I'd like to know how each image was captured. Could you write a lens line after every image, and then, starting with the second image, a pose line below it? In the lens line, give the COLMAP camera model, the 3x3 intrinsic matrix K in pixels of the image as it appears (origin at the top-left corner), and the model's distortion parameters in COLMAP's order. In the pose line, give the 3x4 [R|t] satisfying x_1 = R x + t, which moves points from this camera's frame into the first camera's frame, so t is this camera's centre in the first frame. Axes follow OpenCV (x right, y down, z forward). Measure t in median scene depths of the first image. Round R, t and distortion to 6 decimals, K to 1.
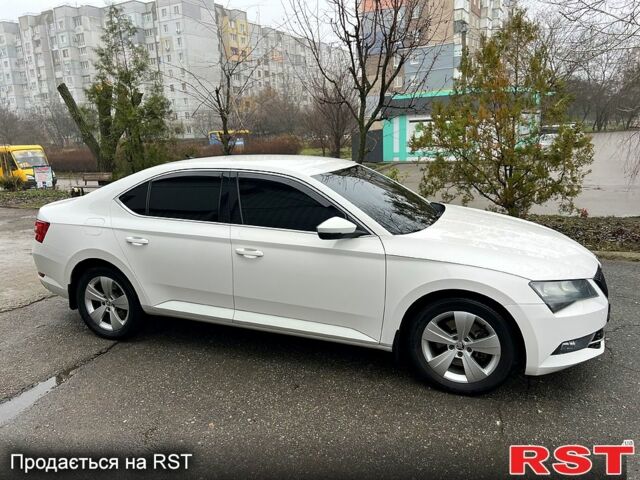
lens RADIAL K [[484.4, 0, 320.0], [0, 484.4, 240.0], [0, 0, 1]] dist [-0.003068, -0.002243]
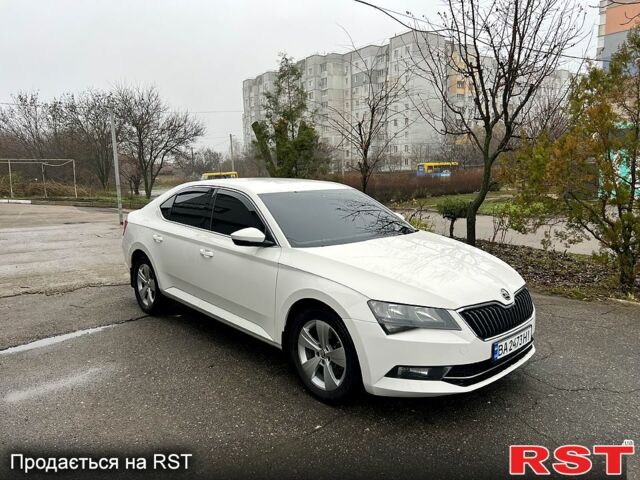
lens RADIAL K [[476.7, 0, 320.0], [0, 476.7, 240.0], [0, 0, 1]] dist [0.053801, -0.060851]
pose [[0.894709, 0.085529, -0.438383, 0.668169], [-0.112998, 0.992910, -0.036902, 0.006425], [0.432119, 0.082553, 0.898030, 0.017796]]
